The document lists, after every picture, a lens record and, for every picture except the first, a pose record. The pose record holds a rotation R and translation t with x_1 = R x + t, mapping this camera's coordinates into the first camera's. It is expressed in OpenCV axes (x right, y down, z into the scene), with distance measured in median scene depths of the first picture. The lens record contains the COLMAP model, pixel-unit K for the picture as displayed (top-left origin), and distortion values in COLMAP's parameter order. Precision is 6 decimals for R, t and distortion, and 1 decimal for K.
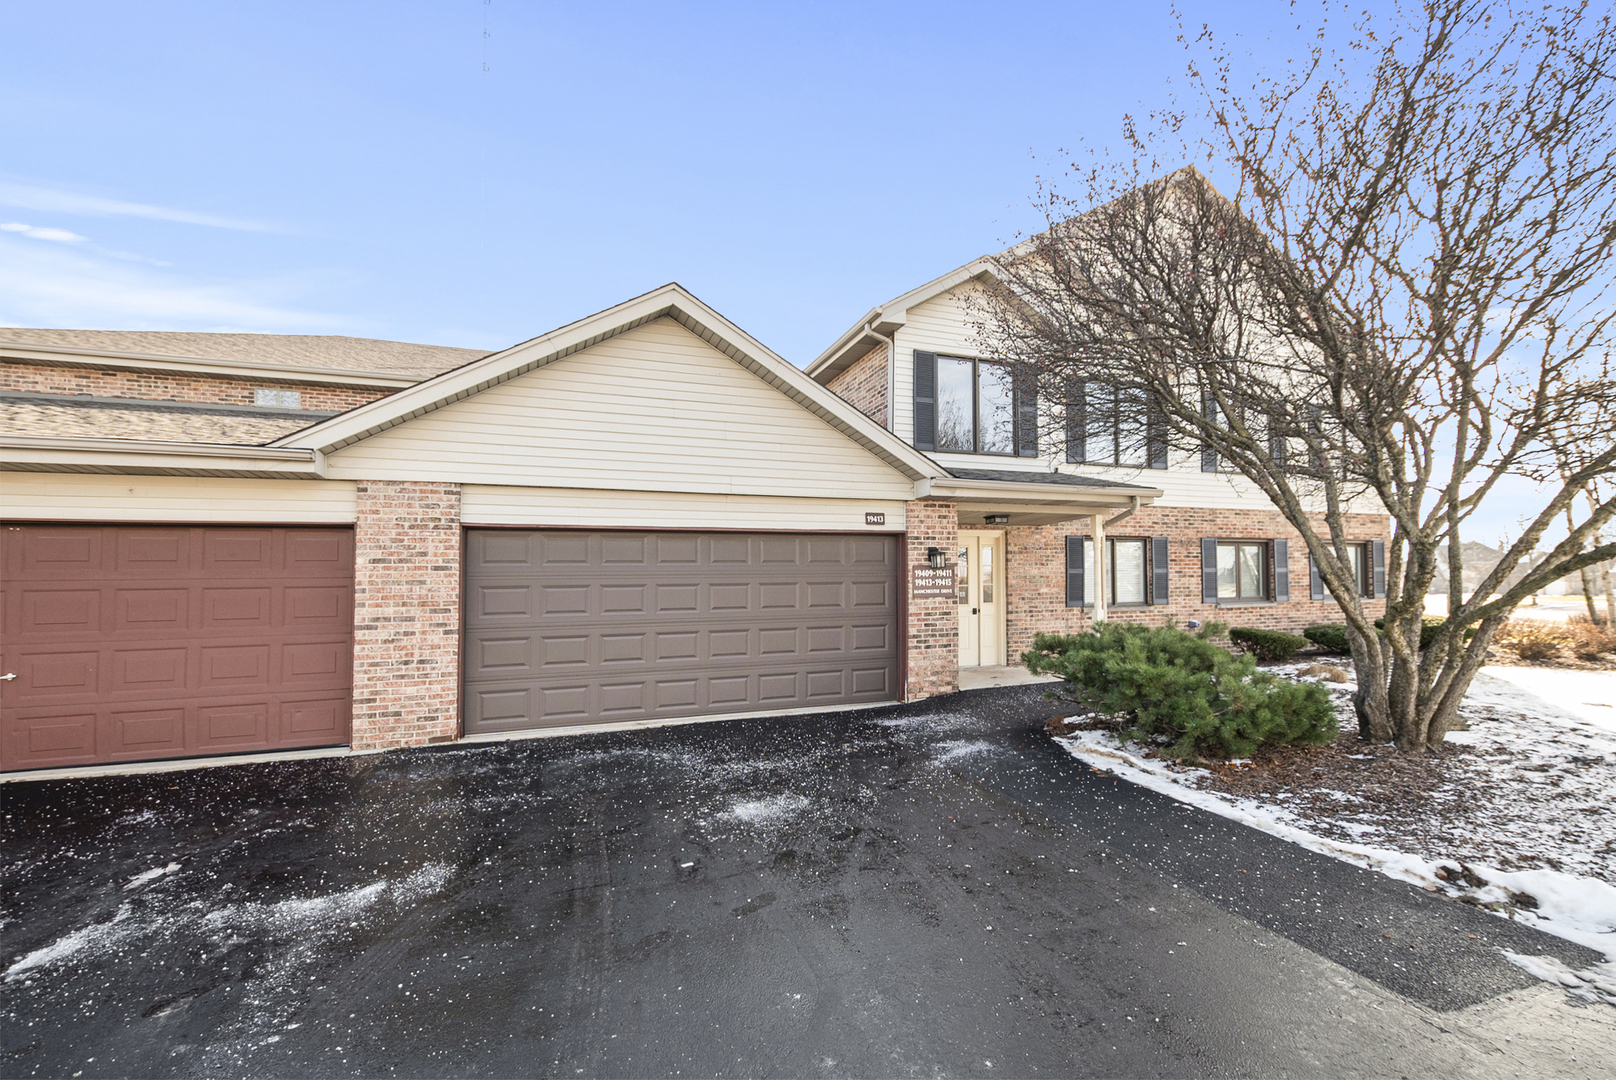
lens RADIAL K [[695.8, 0, 812.1], [0, 695.8, 562.6], [0, 0, 1]] dist [-0.000148, -0.000026]
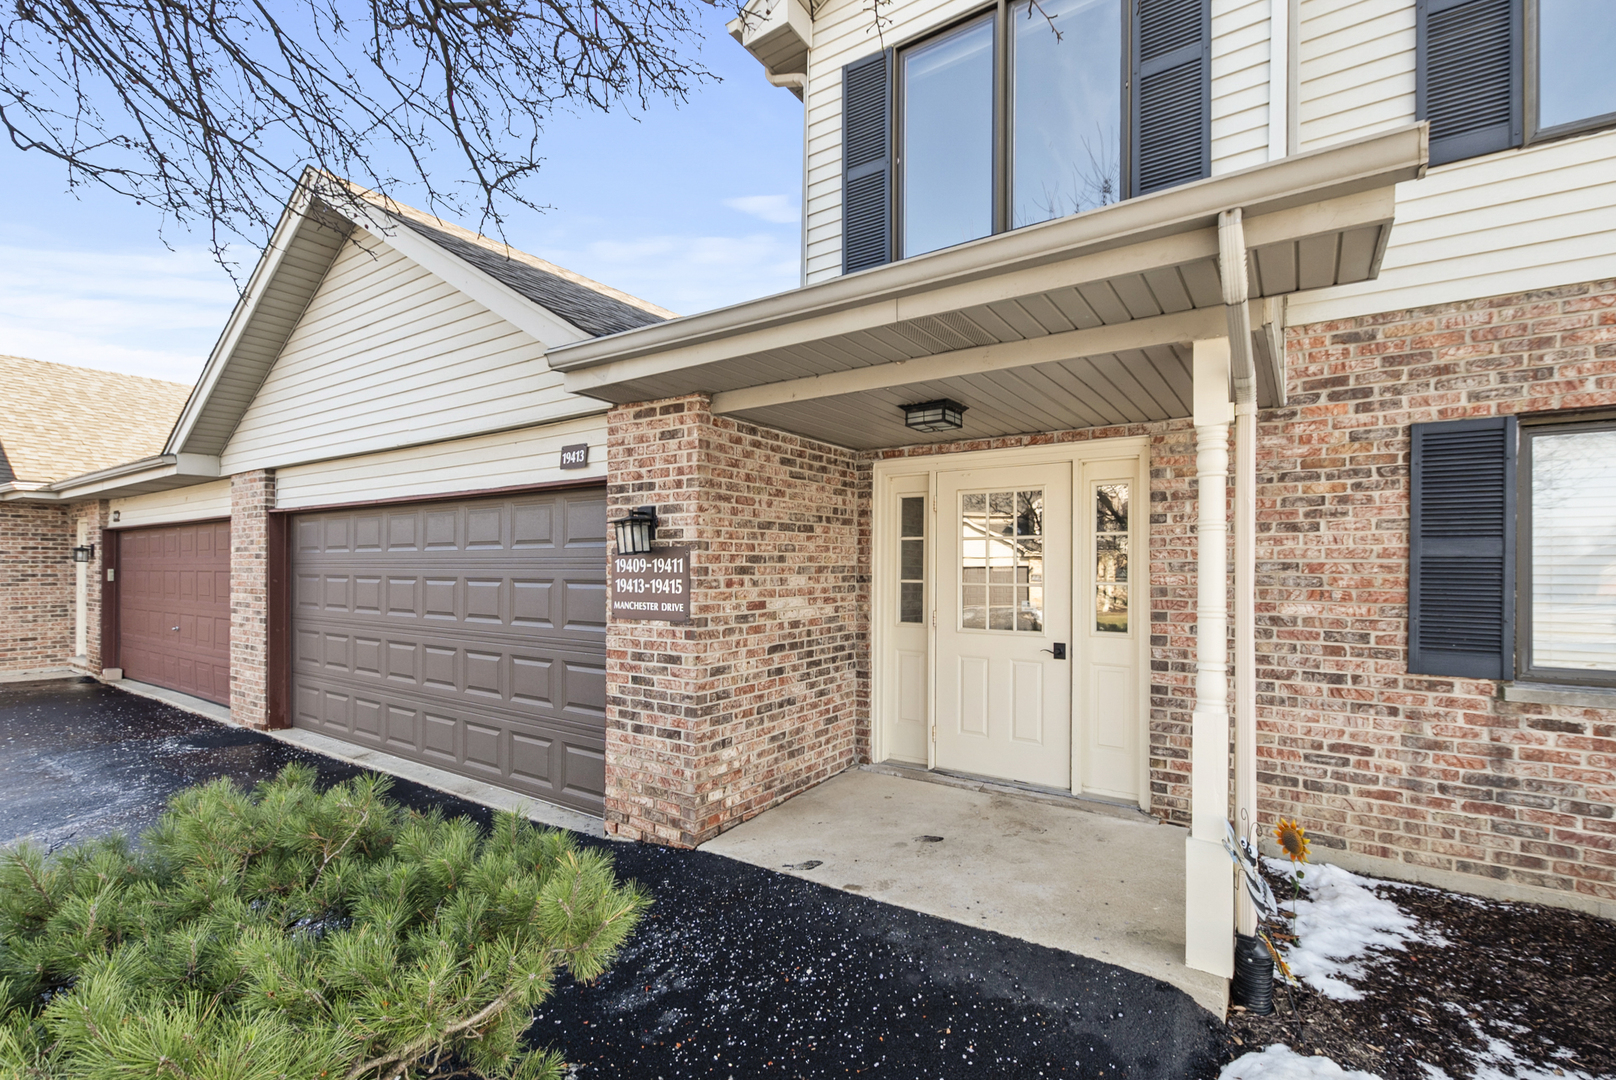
lens RADIAL K [[728.9, 0, 808.0], [0, 728.9, 540.0], [0, 0, 1]] dist [-0.000632, -0.000119]
pose [[0.580450, -0.007390, -0.814262, 0.608752], [0.031798, 0.999402, 0.013597, -0.004063], [0.813675, -0.033784, 0.580338, 0.809922]]
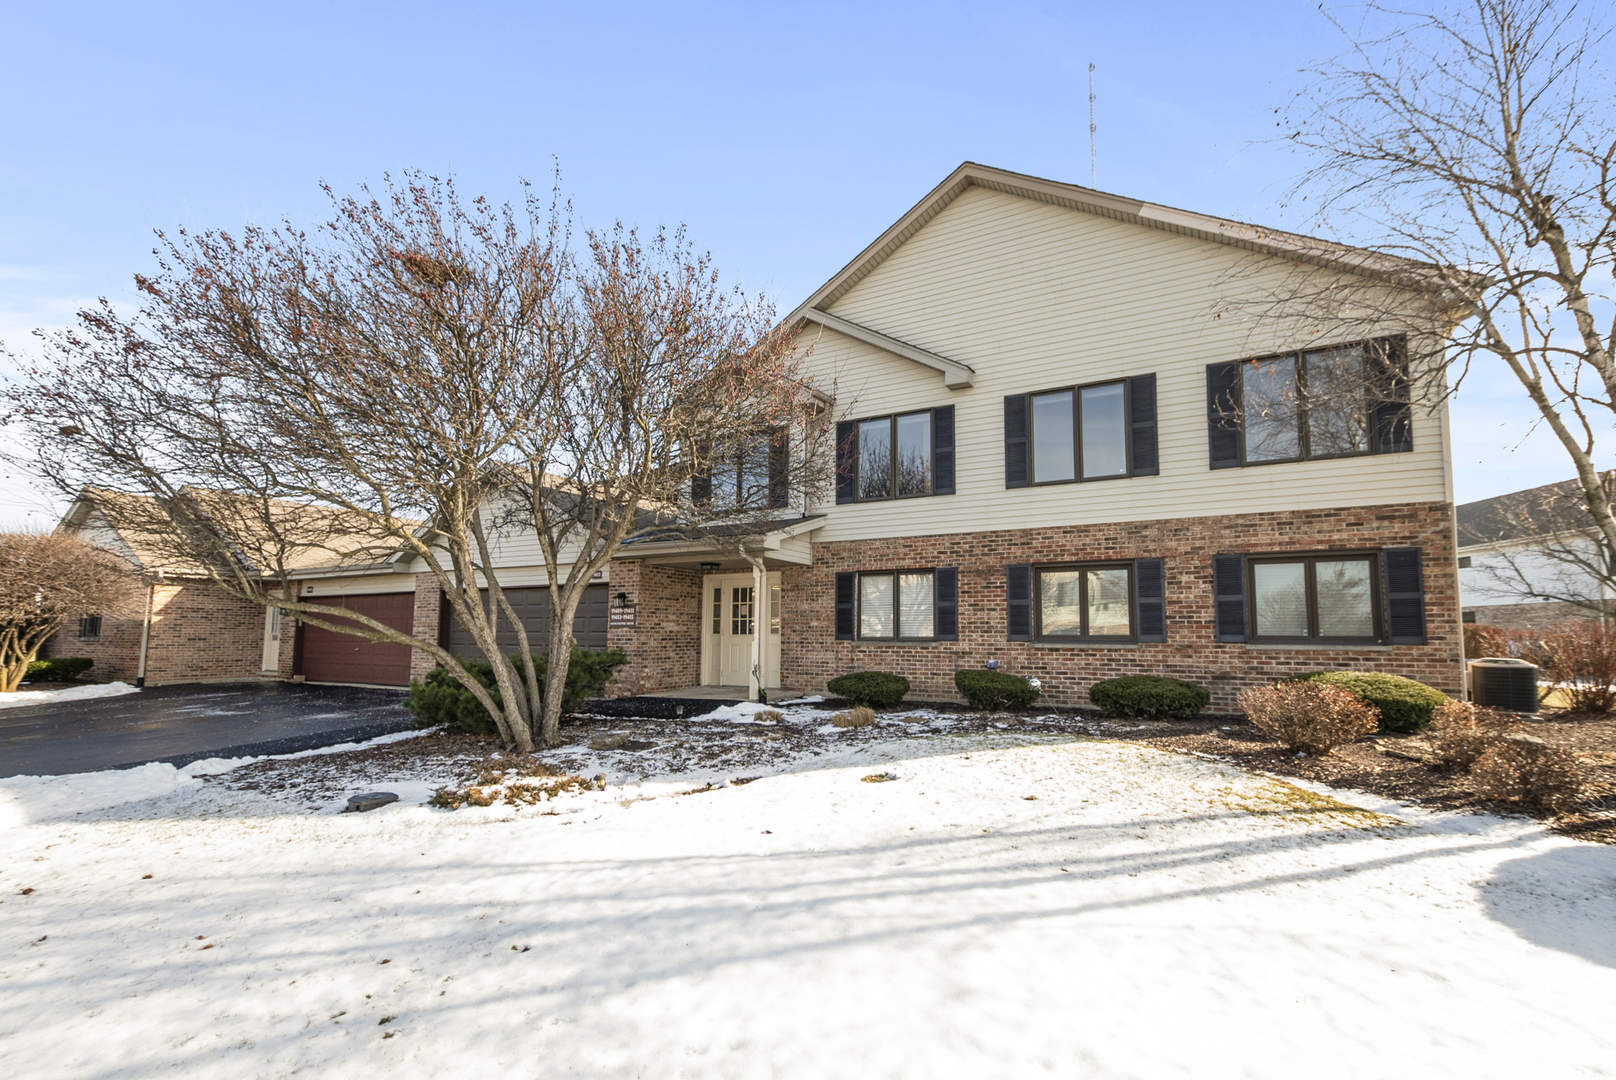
lens RADIAL K [[728.9, 0, 808.0], [0, 728.9, 540.0], [0, 0, 1]] dist [-0.000632, -0.000119]
pose [[0.646778, -0.075560, -0.758926, 1.553585], [0.025715, 0.996675, -0.077316, -0.003980], [0.762244, 0.030490, 0.646571, 0.319332]]
